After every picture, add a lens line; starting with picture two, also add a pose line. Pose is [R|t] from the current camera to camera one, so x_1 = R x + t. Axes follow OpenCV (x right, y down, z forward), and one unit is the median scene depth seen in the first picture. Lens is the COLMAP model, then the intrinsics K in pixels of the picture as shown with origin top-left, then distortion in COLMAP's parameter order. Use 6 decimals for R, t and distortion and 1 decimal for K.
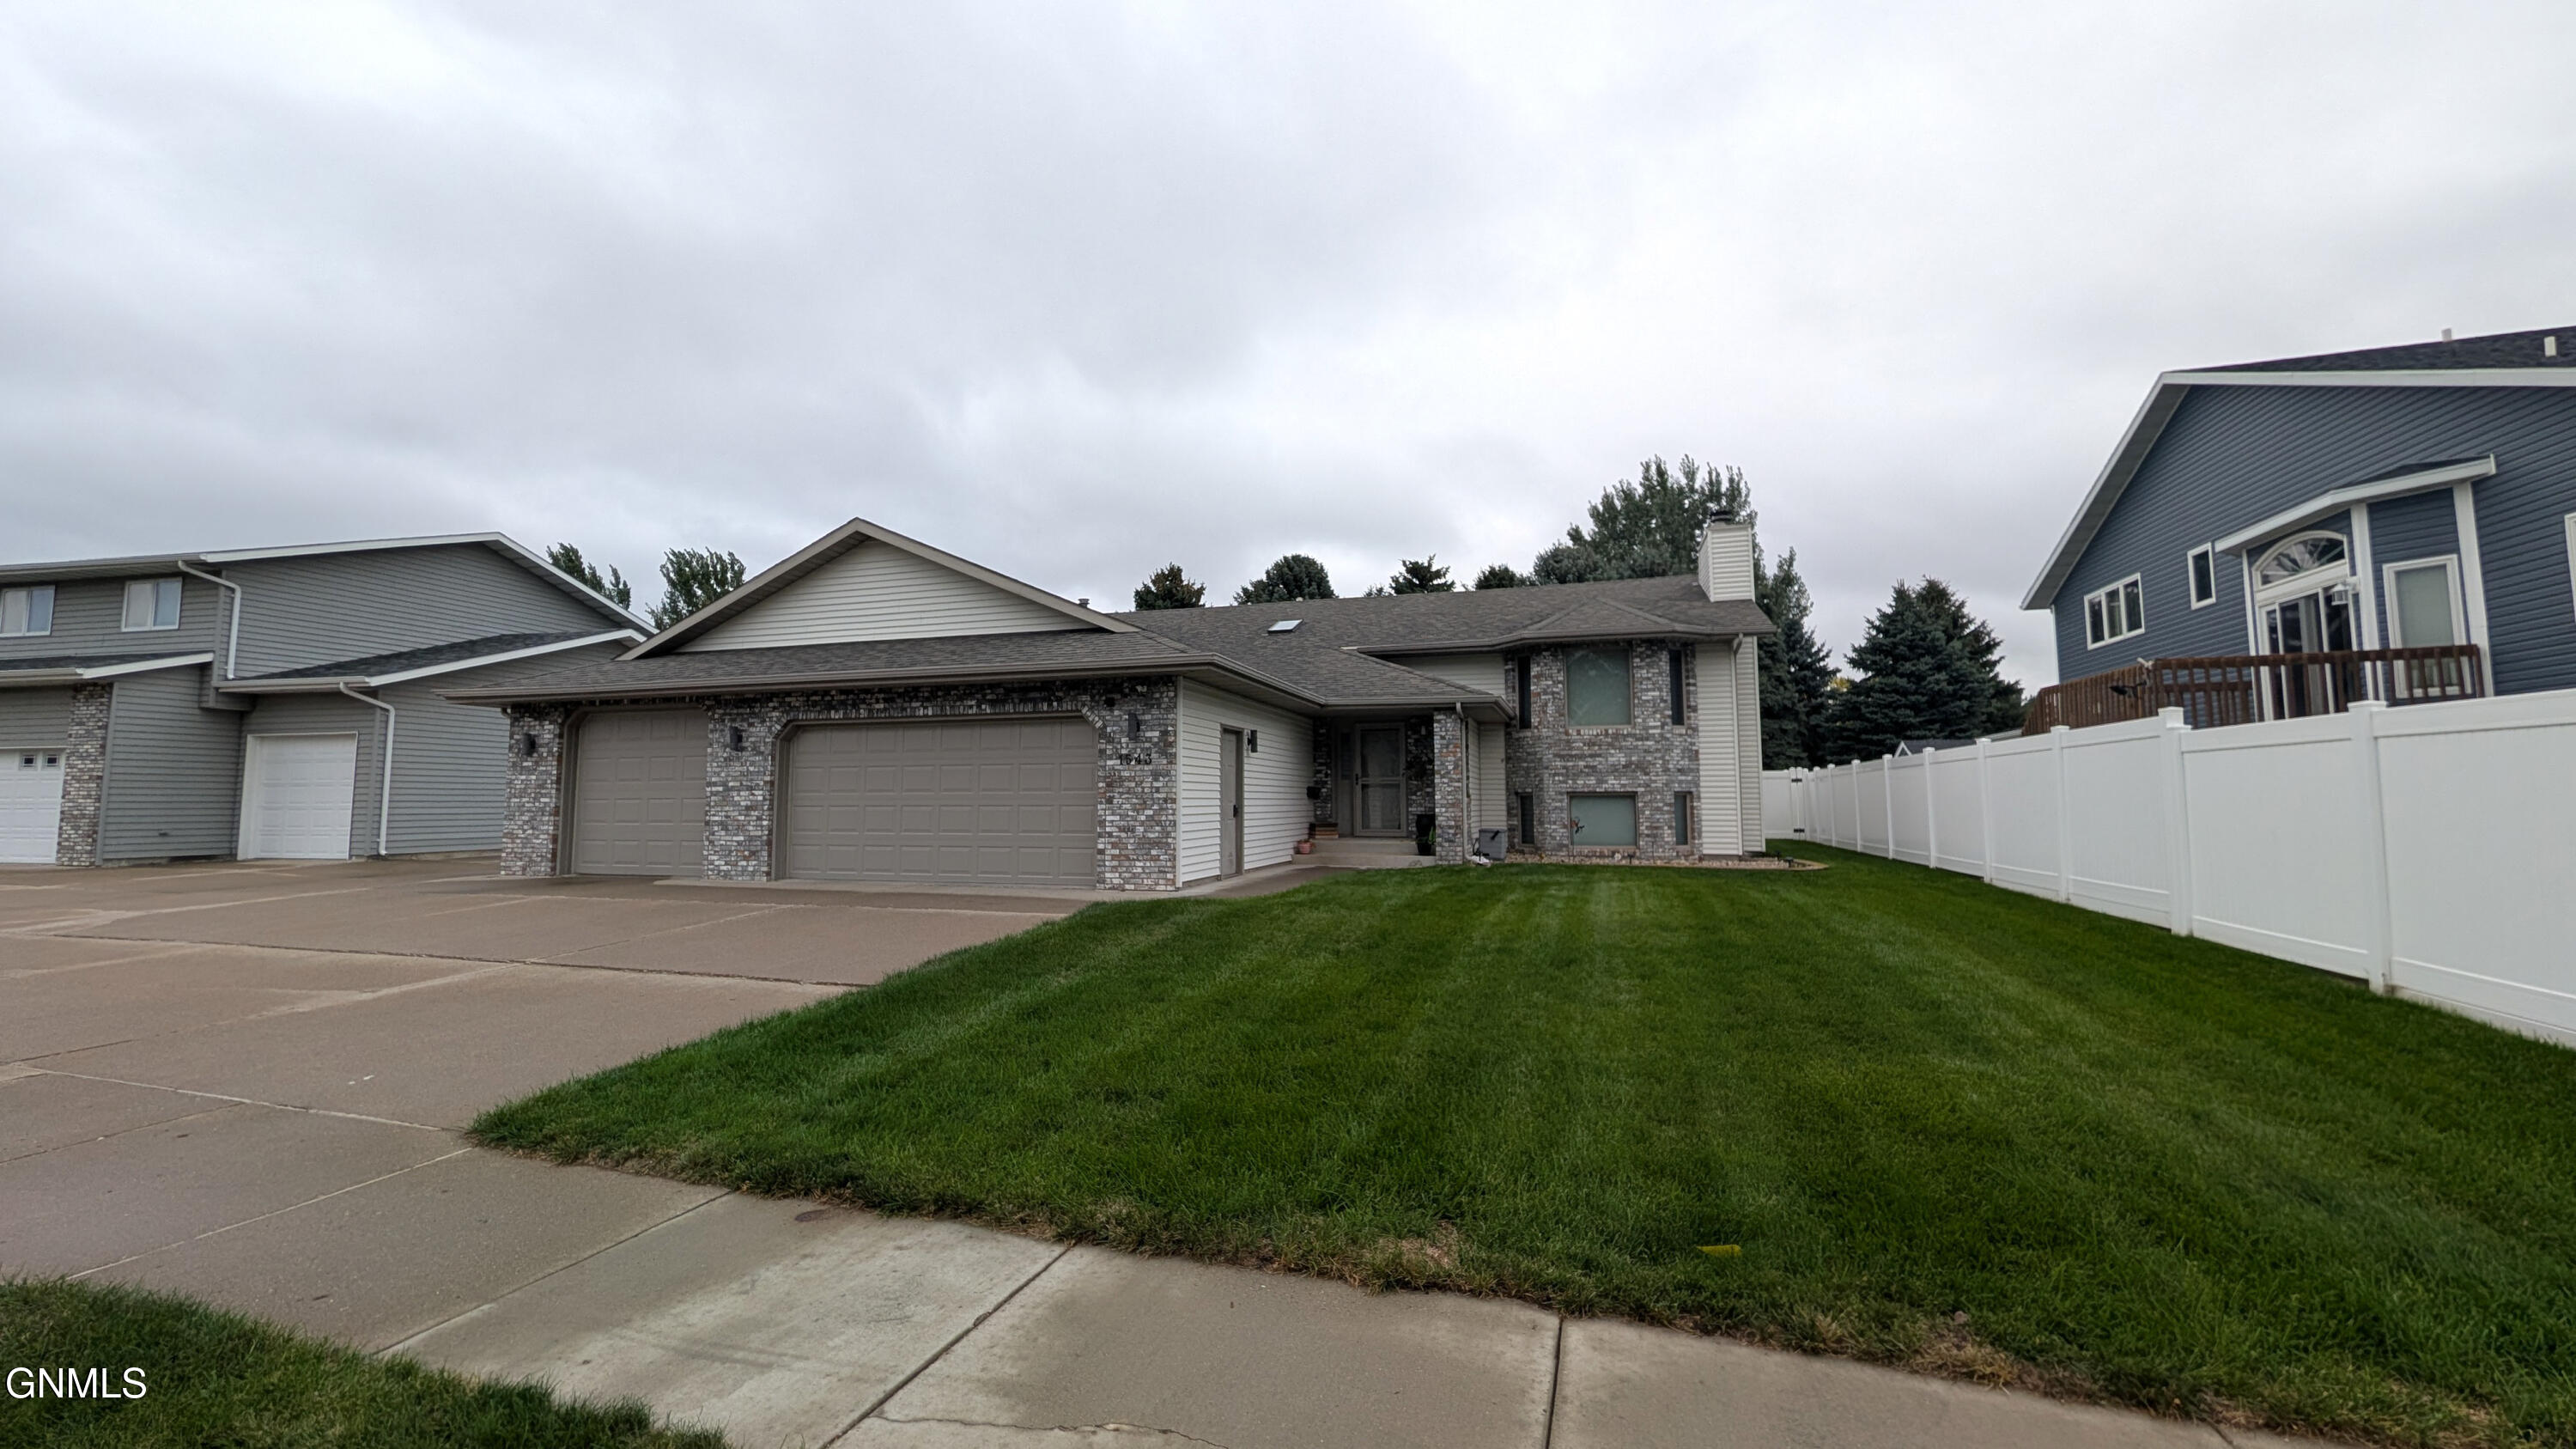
lens RADIAL K [[978.0, 0, 1288.2], [0, 978.0, 732.3], [0, 0, 1]] dist [0.003896, -0.001107]
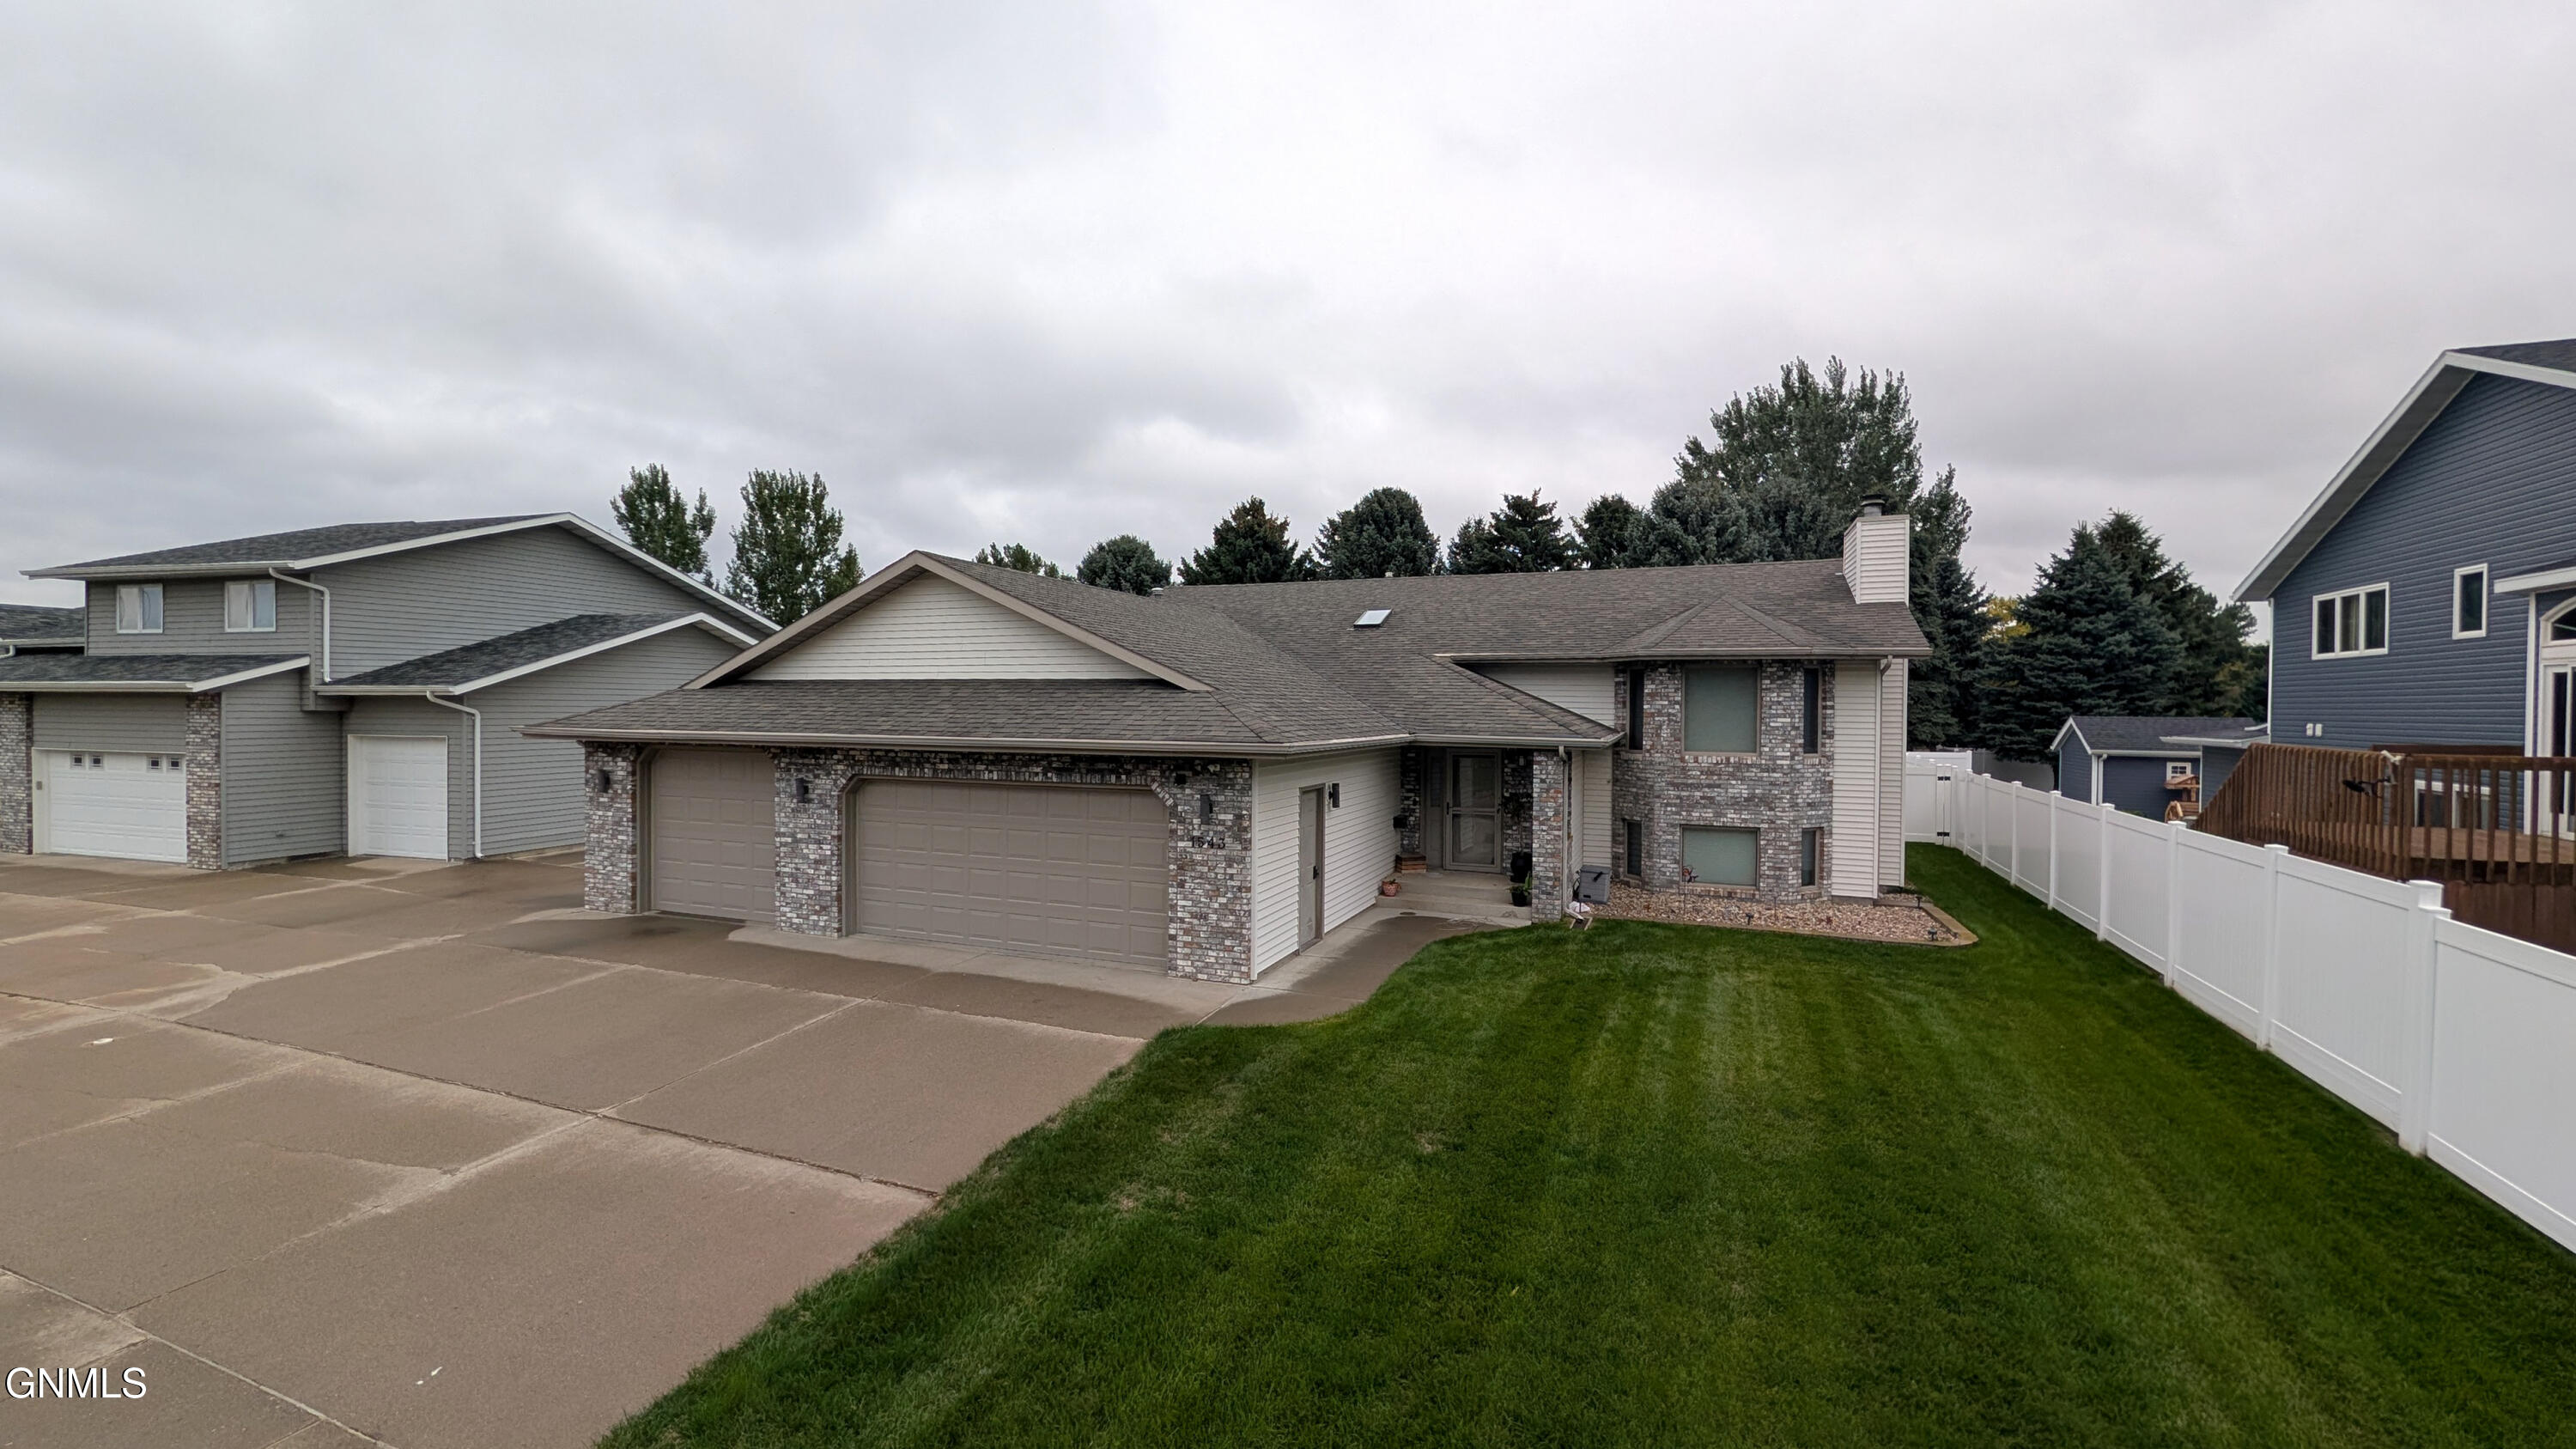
lens RADIAL K [[1024.3, 0, 1290.7], [0, 1024.3, 716.3], [0, 0, 1]] dist [0.003794, -0.001433]
pose [[0.996352, 0.012193, -0.084465, 0.002826], [-0.003961, 0.995282, 0.096946, -0.131804], [0.085248, -0.096258, 0.991699, 0.031928]]
